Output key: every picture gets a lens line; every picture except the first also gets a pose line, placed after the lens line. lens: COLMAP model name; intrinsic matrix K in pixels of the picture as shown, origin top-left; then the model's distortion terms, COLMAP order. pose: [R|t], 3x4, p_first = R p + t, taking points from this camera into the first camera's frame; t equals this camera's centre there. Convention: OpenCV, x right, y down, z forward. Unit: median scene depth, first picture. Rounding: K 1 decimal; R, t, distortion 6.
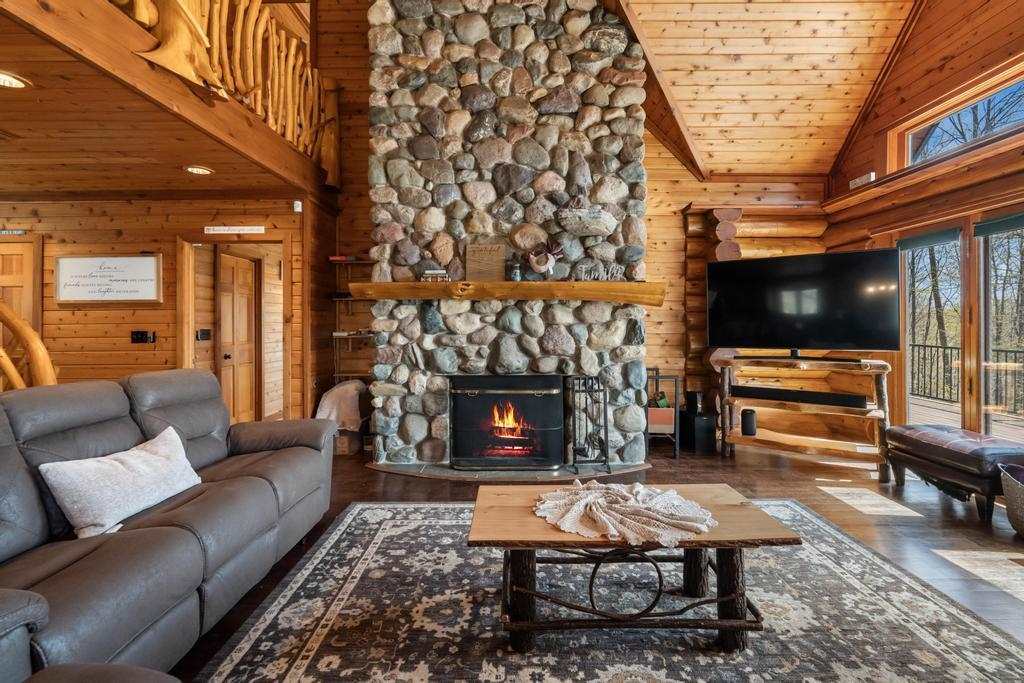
lens RADIAL K [[458.6, 0, 516.3], [0, 458.6, 319.1], [0, 0, 1]] dist [-0.004015, 0.000346]
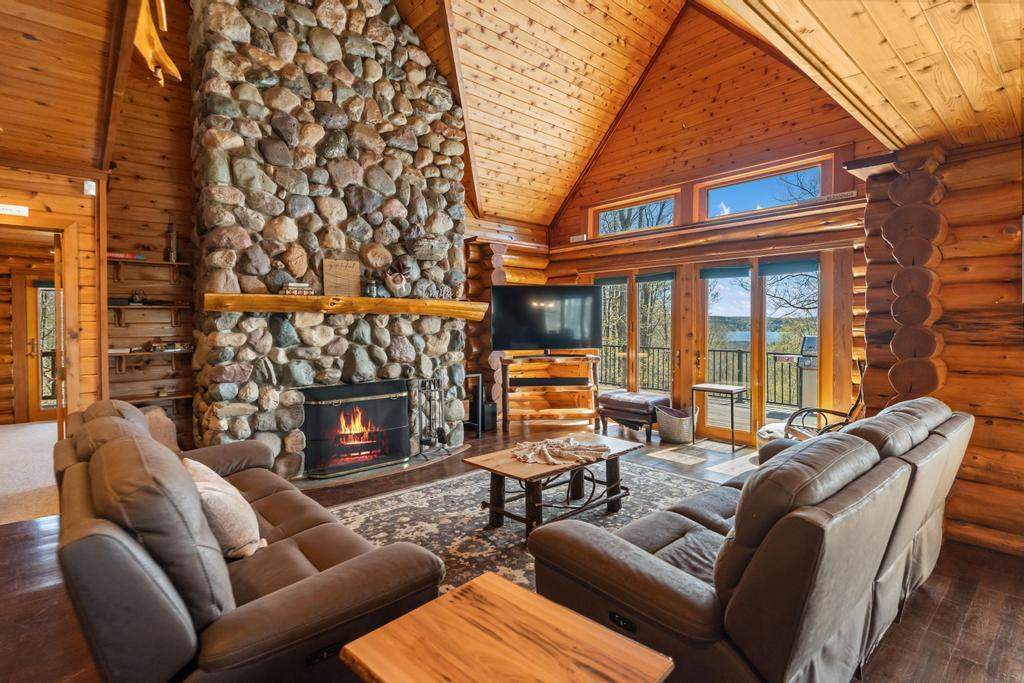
lens RADIAL K [[497.6, 0, 509.2], [0, 497.6, 326.1], [0, 0, 1]] dist [-0.003925, -0.000054]
pose [[0.751218, -0.005033, 0.660035, -0.524233], [-0.004601, 0.999907, 0.012862, -0.028386], [-0.660038, -0.012699, 0.751125, -0.105290]]
